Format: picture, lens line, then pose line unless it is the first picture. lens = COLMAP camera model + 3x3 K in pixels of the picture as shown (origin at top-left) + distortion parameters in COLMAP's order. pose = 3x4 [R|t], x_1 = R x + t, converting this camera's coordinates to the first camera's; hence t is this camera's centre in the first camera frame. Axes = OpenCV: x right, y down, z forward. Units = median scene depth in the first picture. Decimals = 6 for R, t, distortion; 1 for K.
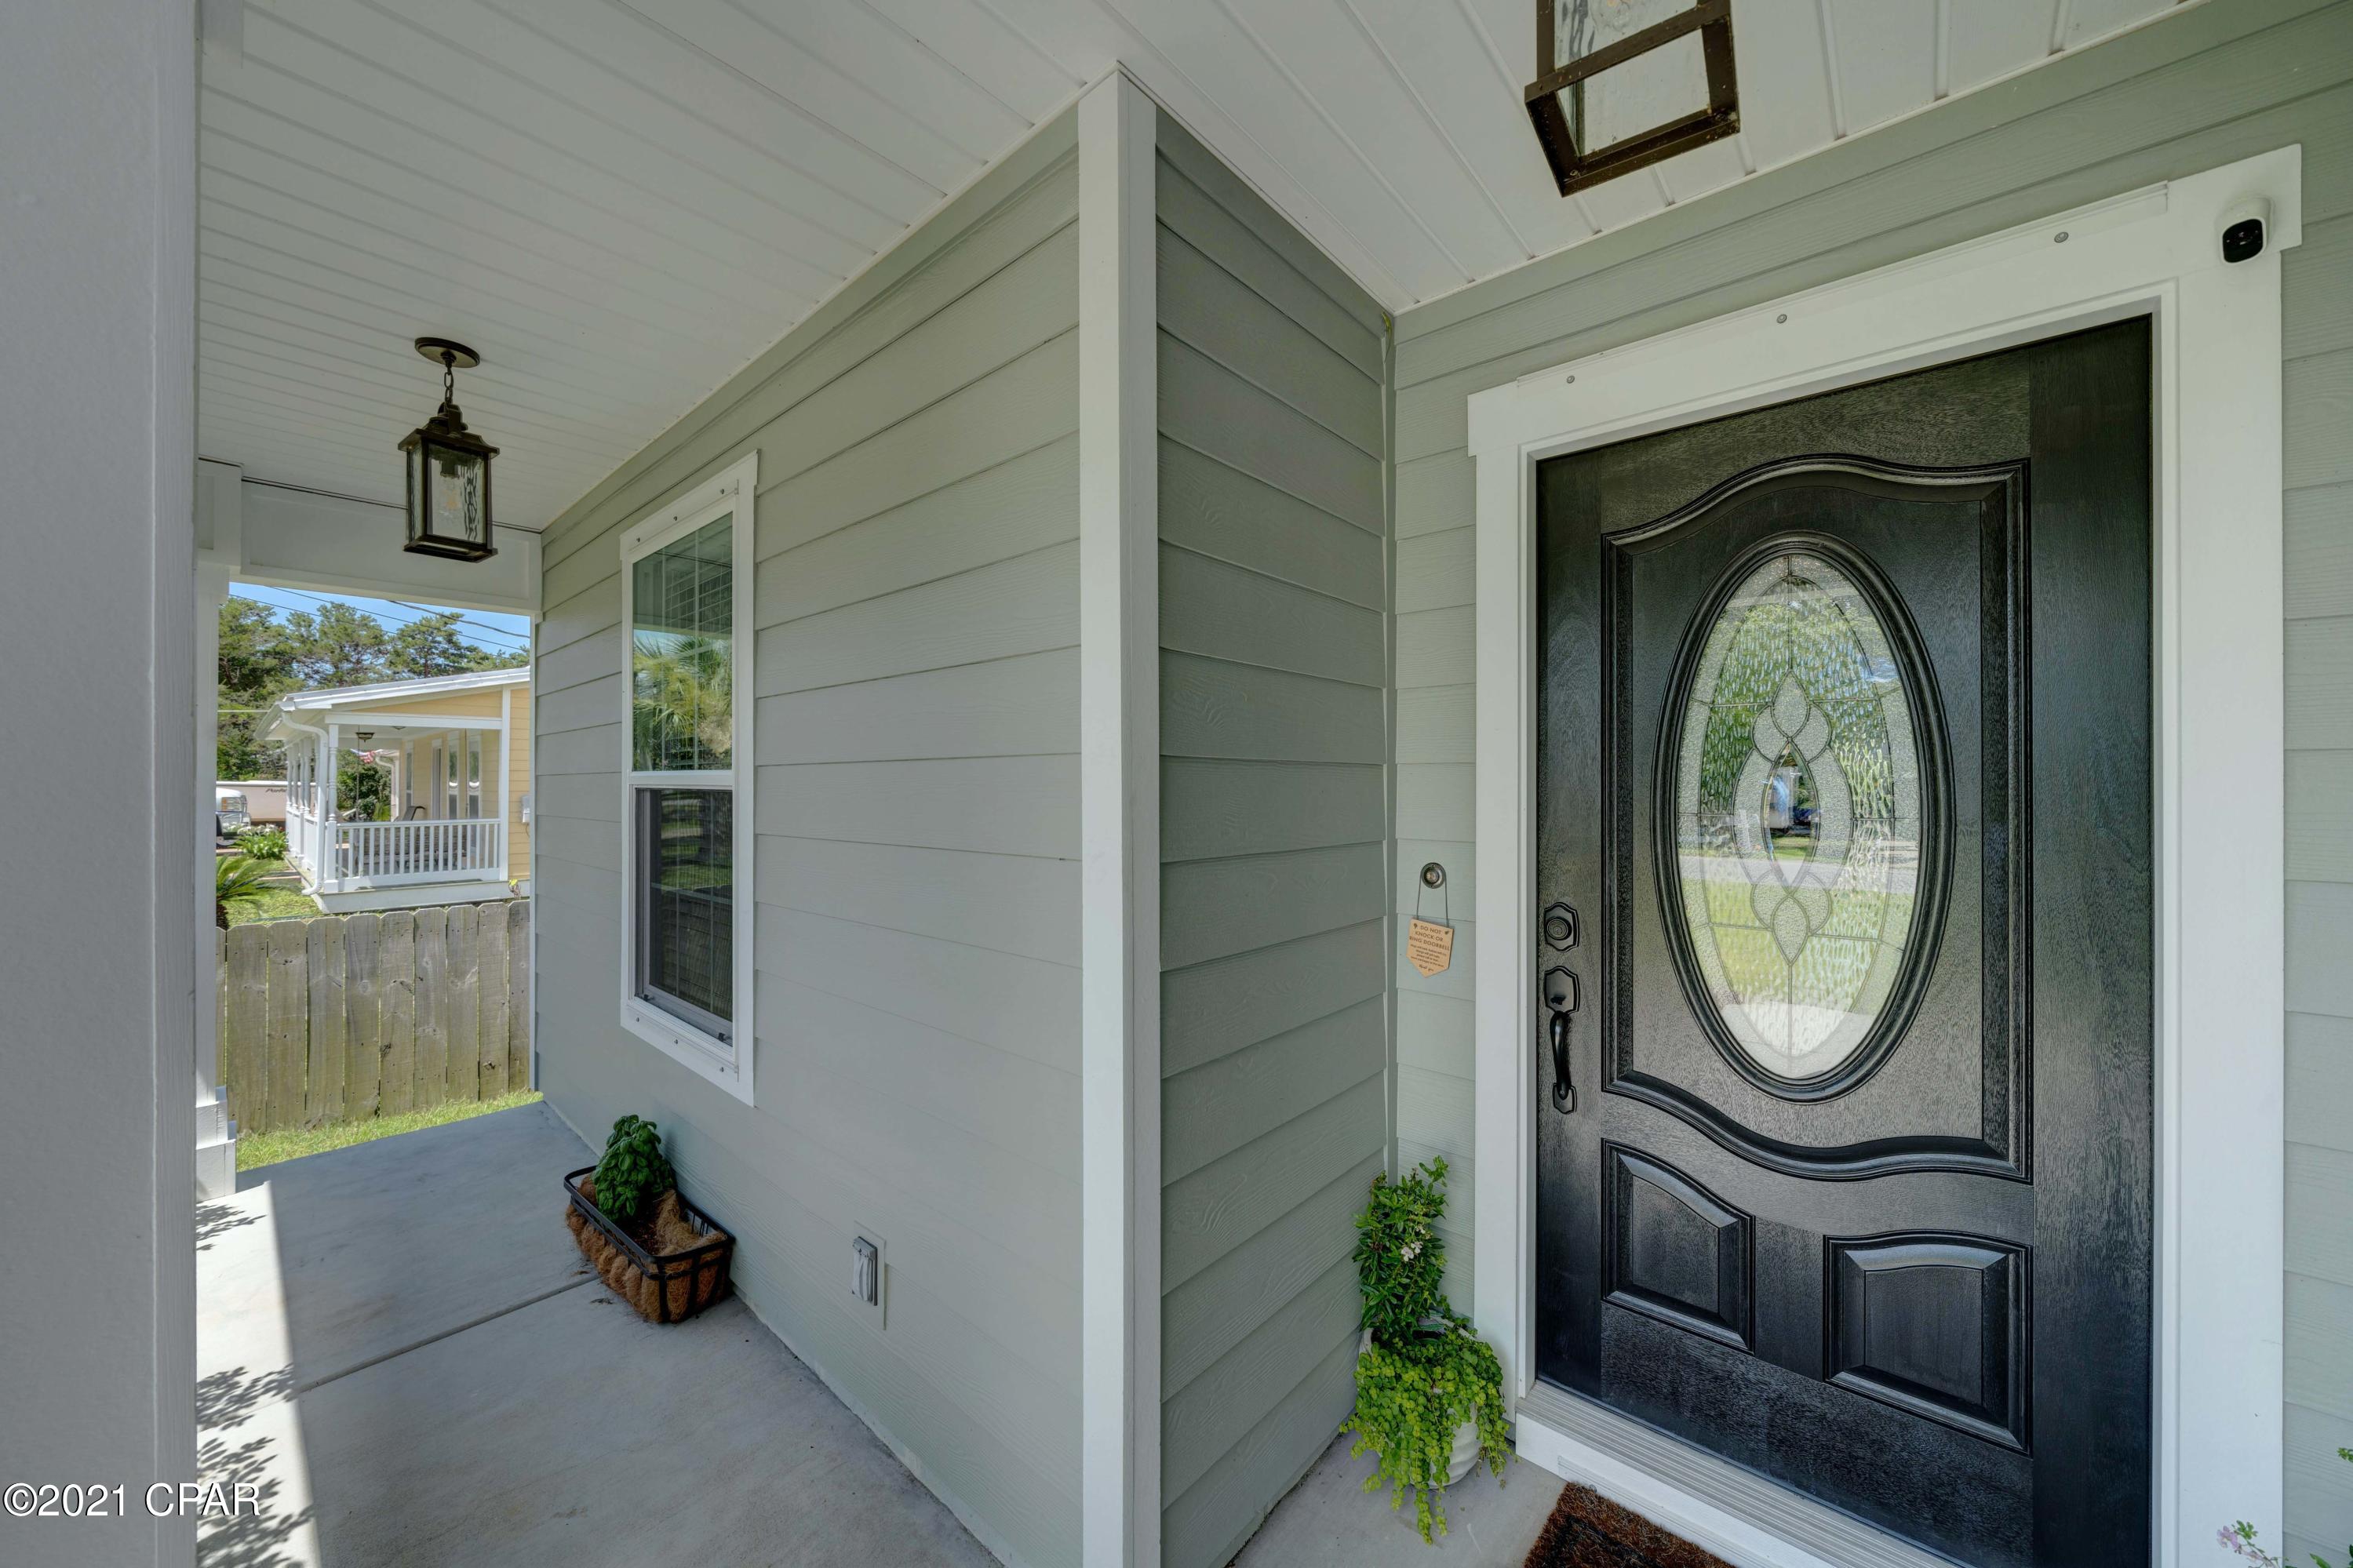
lens RADIAL K [[860.7, 0, 1182.4], [0, 860.7, 774.7], [0, 0, 1]] dist [-0.003685, -0.000283]
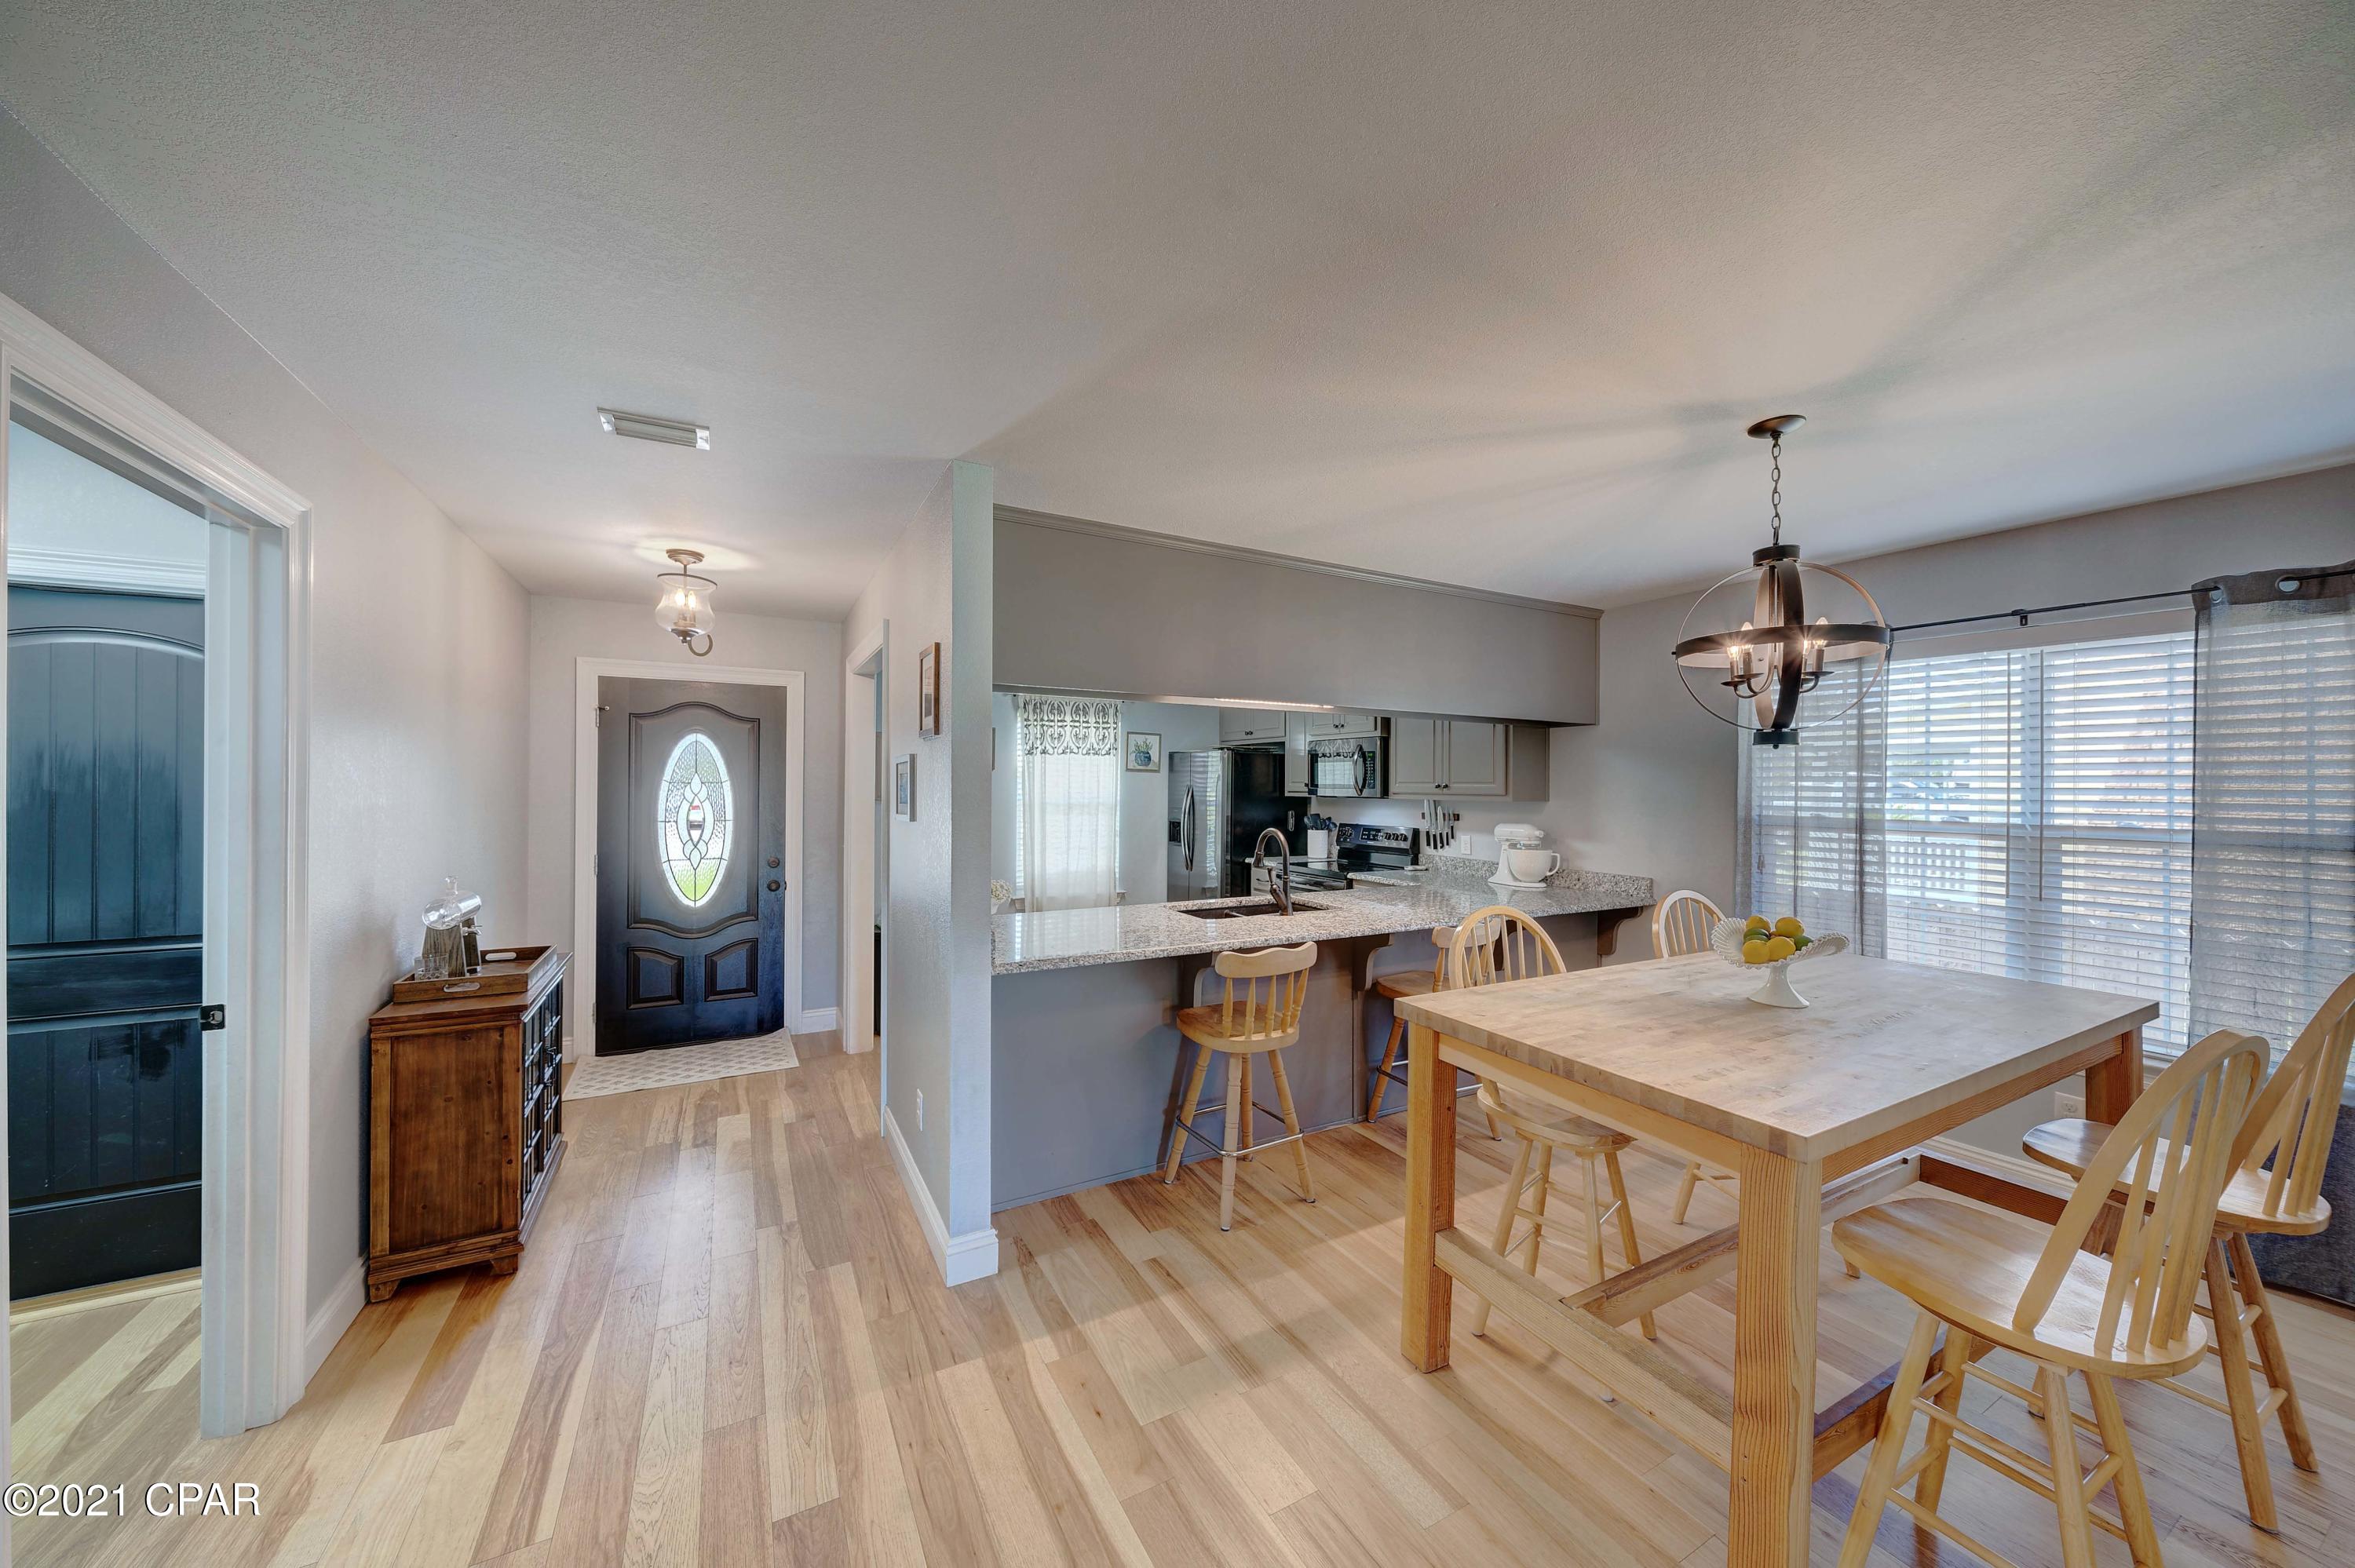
lens RADIAL K [[822.7, 0, 1161.6], [0, 822.7, 788.3], [0, 0, 1]] dist [-0.002361, -0.000190]
pose [[0.364806, -0.003219, 0.931078, -1.244749], [-0.009609, 0.999928, 0.007222, -0.090270], [-0.931034, -0.011581, 0.364749, -1.408125]]
